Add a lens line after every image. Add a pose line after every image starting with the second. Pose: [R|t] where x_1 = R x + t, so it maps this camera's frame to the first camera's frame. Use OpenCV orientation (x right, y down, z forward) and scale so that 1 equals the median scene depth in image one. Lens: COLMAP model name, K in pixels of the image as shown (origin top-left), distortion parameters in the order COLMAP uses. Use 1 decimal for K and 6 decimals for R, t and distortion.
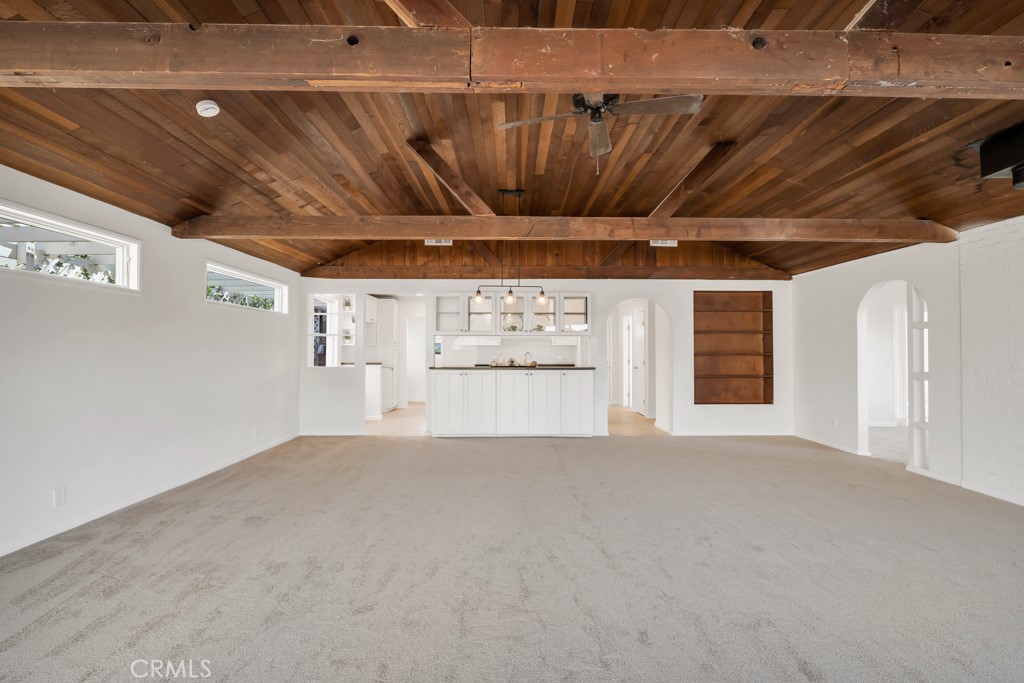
lens RADIAL K [[473.6, 0, 516.4], [0, 473.6, 350.9], [0, 0, 1]] dist [-0.000127, -0.000084]
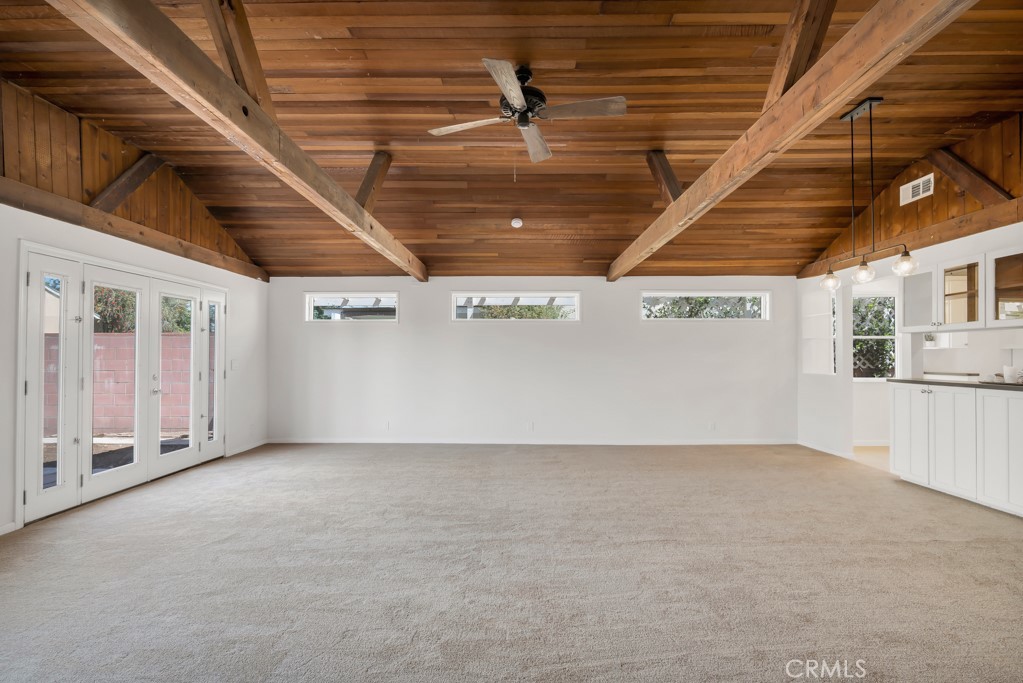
lens RADIAL K [[473.1, 0, 515.9], [0, 473.1, 350.9], [0, 0, 1]] dist [-0.000127, -0.000084]
pose [[-0.024333, -0.007457, -0.999676, 0.526988], [-0.005240, 0.999959, -0.007331, -0.000179], [0.999690, 0.005060, -0.024371, 0.452956]]
